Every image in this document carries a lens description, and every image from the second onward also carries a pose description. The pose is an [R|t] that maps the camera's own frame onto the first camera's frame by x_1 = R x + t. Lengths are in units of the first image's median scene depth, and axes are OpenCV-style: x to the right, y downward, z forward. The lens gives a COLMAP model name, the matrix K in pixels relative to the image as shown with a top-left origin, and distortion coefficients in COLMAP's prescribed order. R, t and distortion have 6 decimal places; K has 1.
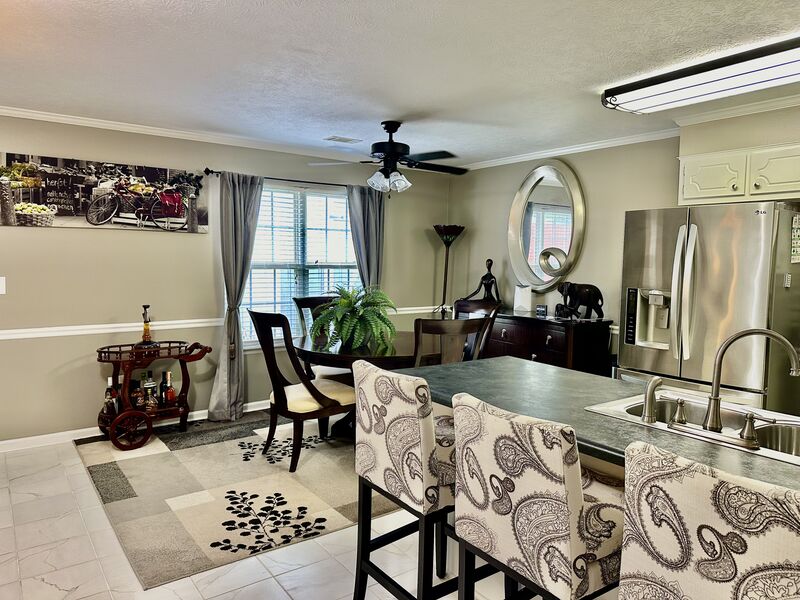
lens RADIAL K [[554.6, 0, 404.2], [0, 554.6, 295.9], [0, 0, 1]] dist [0.048673, -0.062137]
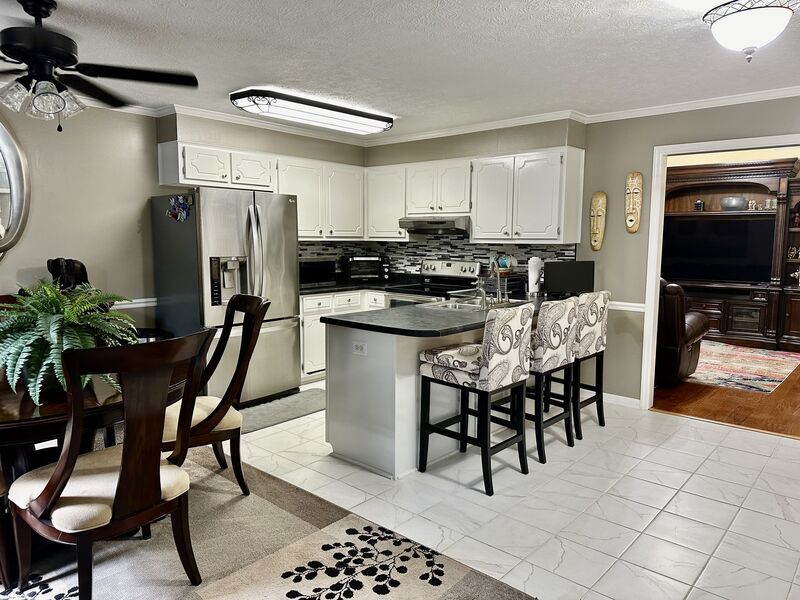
lens RADIAL K [[554.6, 0, 404.1], [0, 554.6, 296.1], [0, 0, 1]] dist [0.048673, -0.062137]
pose [[-0.215949, -0.113727, 0.969759, -0.989634], [0.045101, 0.990972, 0.126258, -0.074249], [-0.975362, 0.071003, -0.208870, 1.088009]]
